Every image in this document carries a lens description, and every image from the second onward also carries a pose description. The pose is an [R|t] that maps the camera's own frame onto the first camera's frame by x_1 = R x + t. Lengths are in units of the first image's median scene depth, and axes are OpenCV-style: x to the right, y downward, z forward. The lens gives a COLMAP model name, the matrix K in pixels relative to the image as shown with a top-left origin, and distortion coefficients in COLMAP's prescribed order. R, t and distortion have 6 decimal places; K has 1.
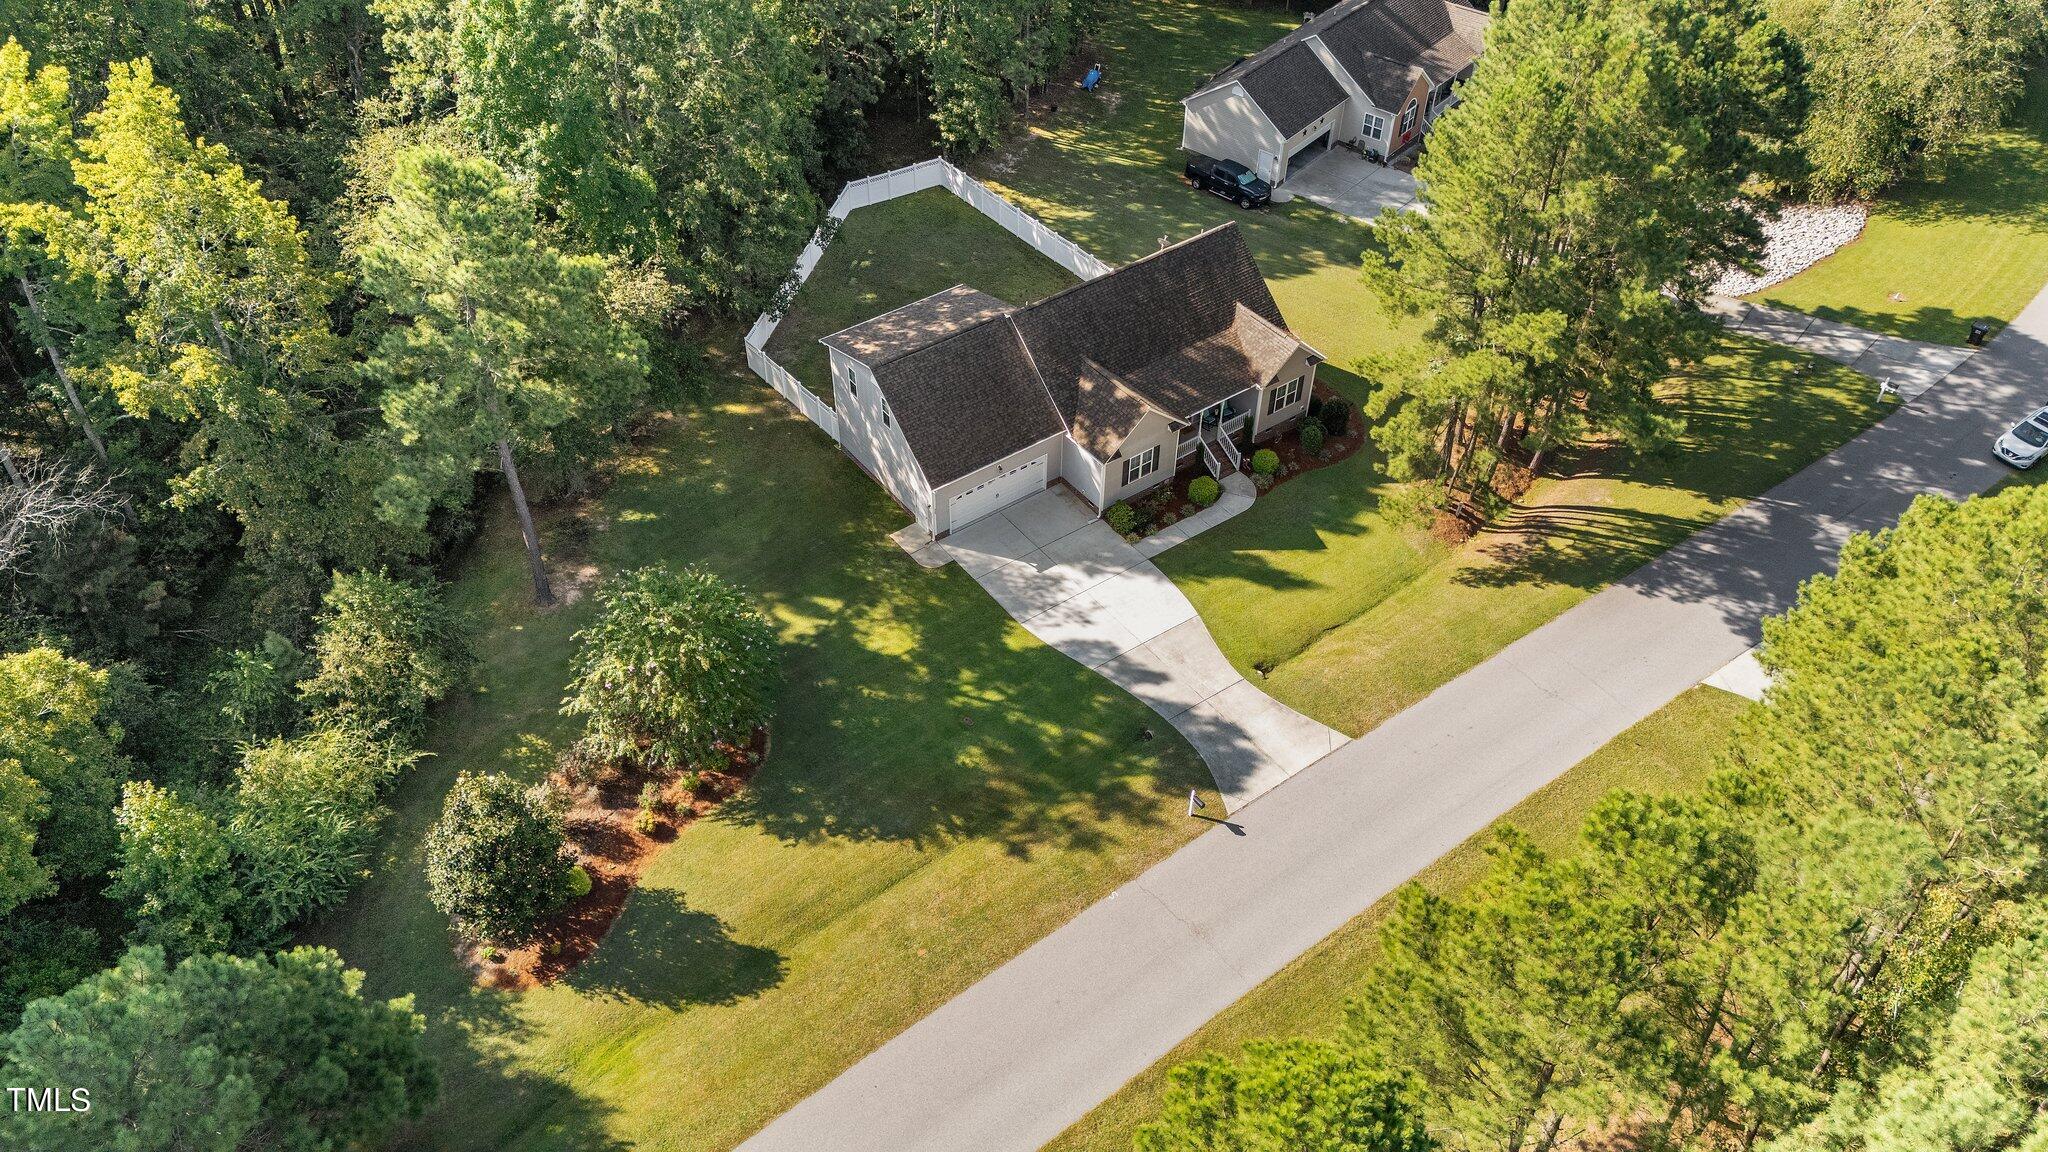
lens RADIAL K [[1499.4, 0, 1022.7], [0, 1499.4, 500.0], [0, 0, 1]] dist [0.234569, -0.557860]
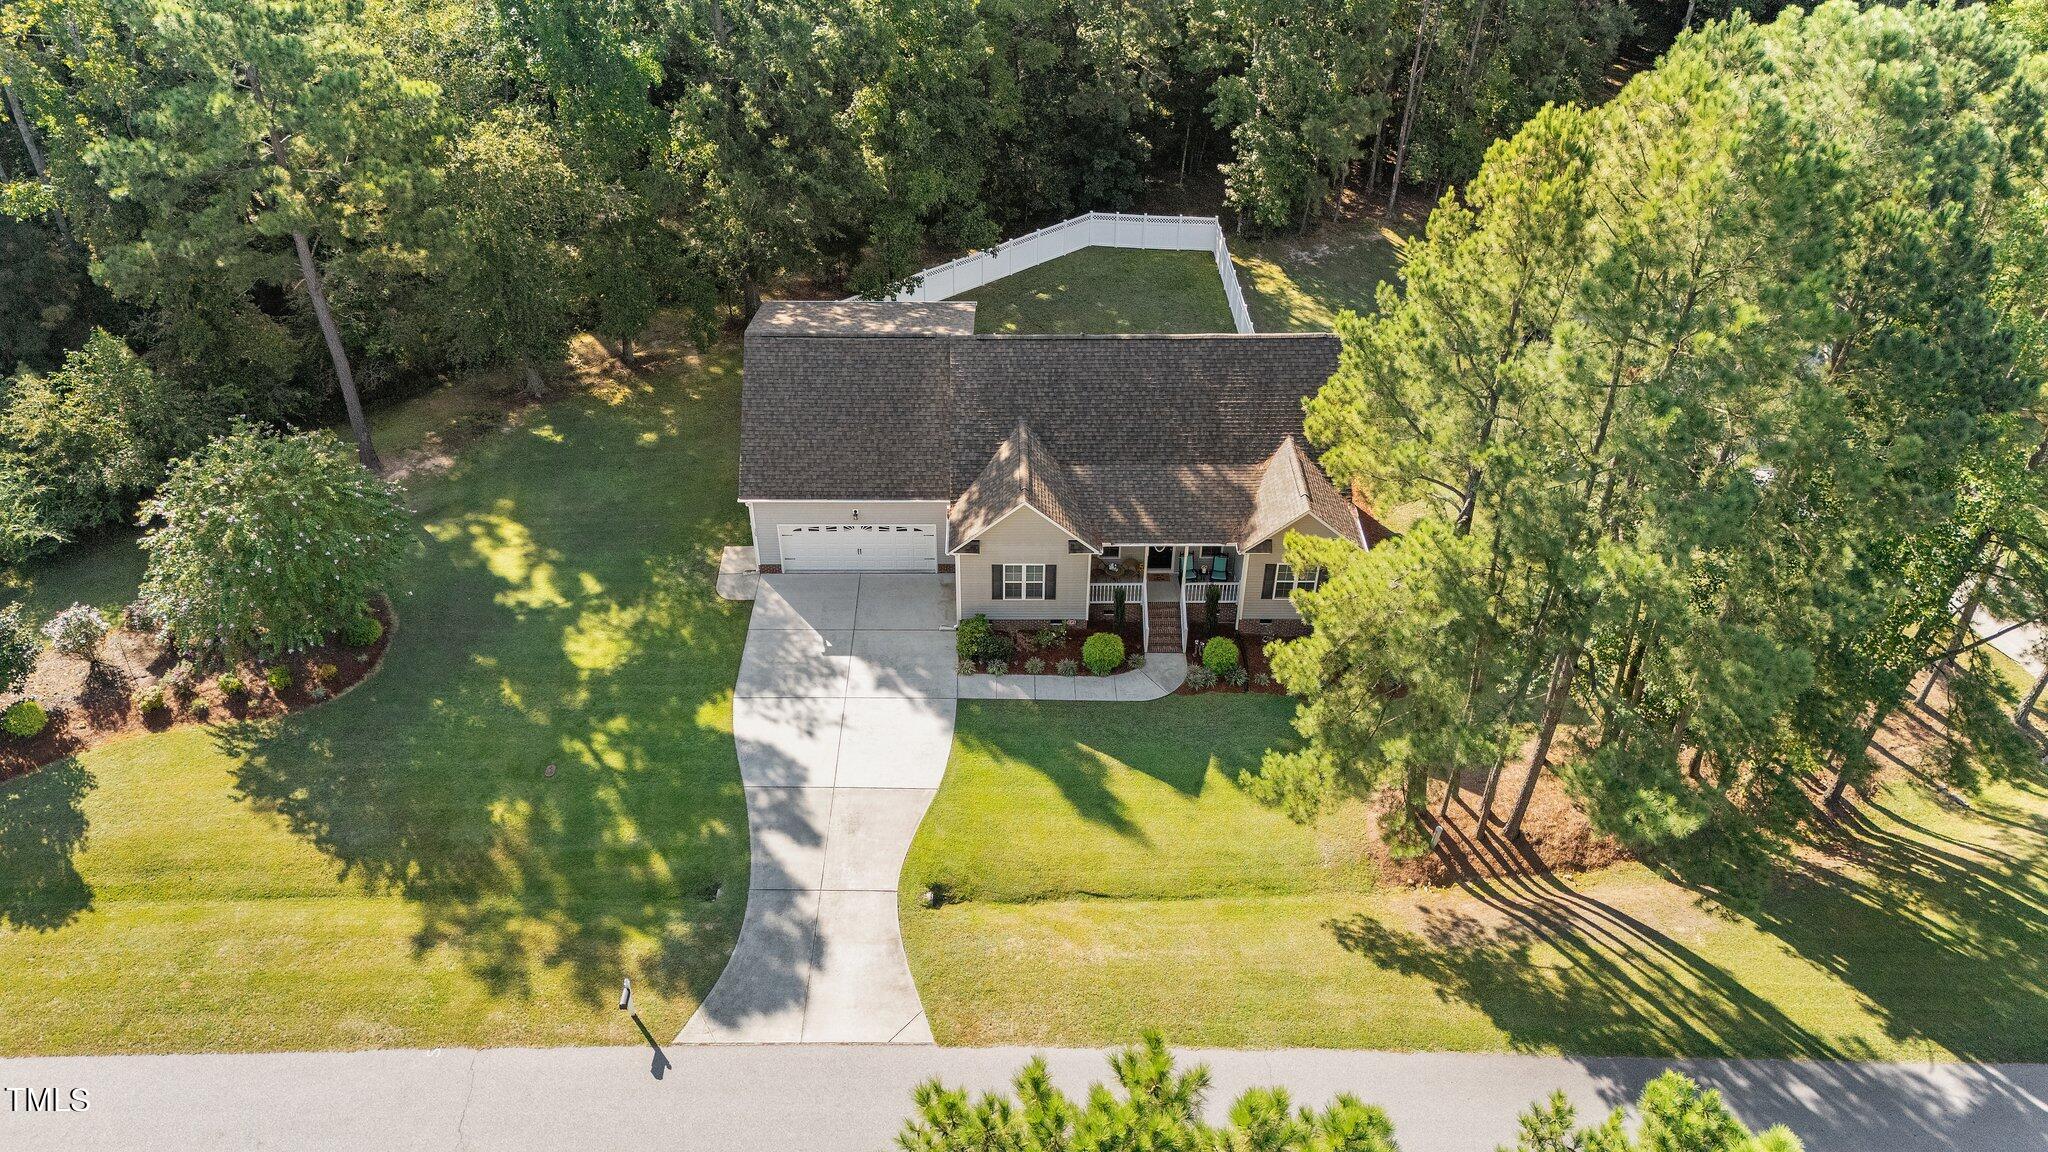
lens RADIAL K [[1512.4, 0, 1019.7], [0, 1512.4, 492.1], [0, 0, 1]] dist [0.102010, -0.116642]
pose [[0.815365, 0.332351, -0.474048, 0.417747], [-0.380807, 0.924630, -0.006739, -0.058528], [0.436080, 0.186015, 0.880473, 0.359003]]
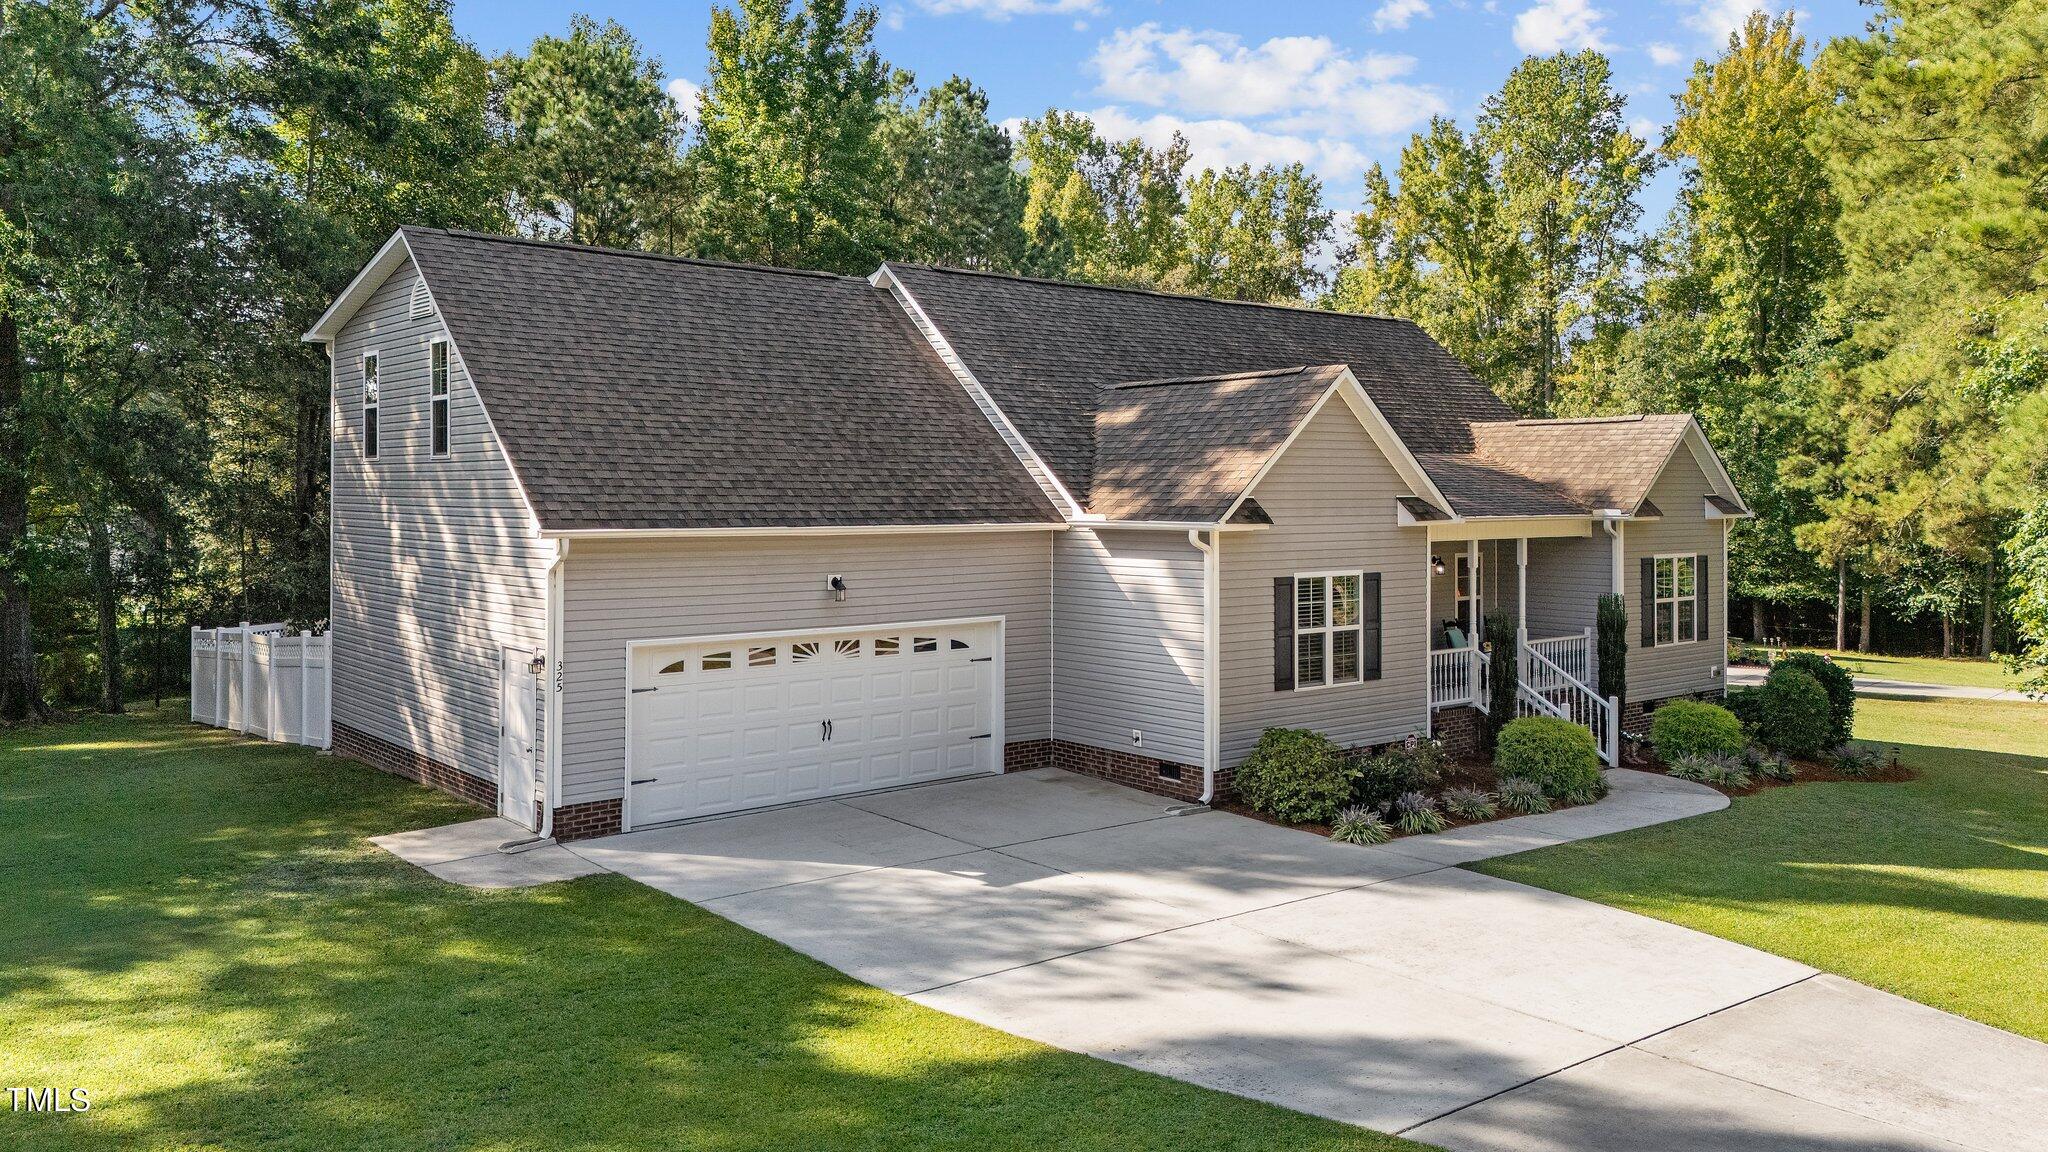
lens RADIAL K [[1512.4, 0, 1019.7], [0, 1512.4, 492.1], [0, 0, 1]] dist [0.102010, -0.116642]
pose [[0.997253, 0.005287, 0.073877, -0.002489], [0.044970, 0.749321, -0.660678, 0.151446], [-0.058851, 0.662186, 0.747025, 0.786721]]
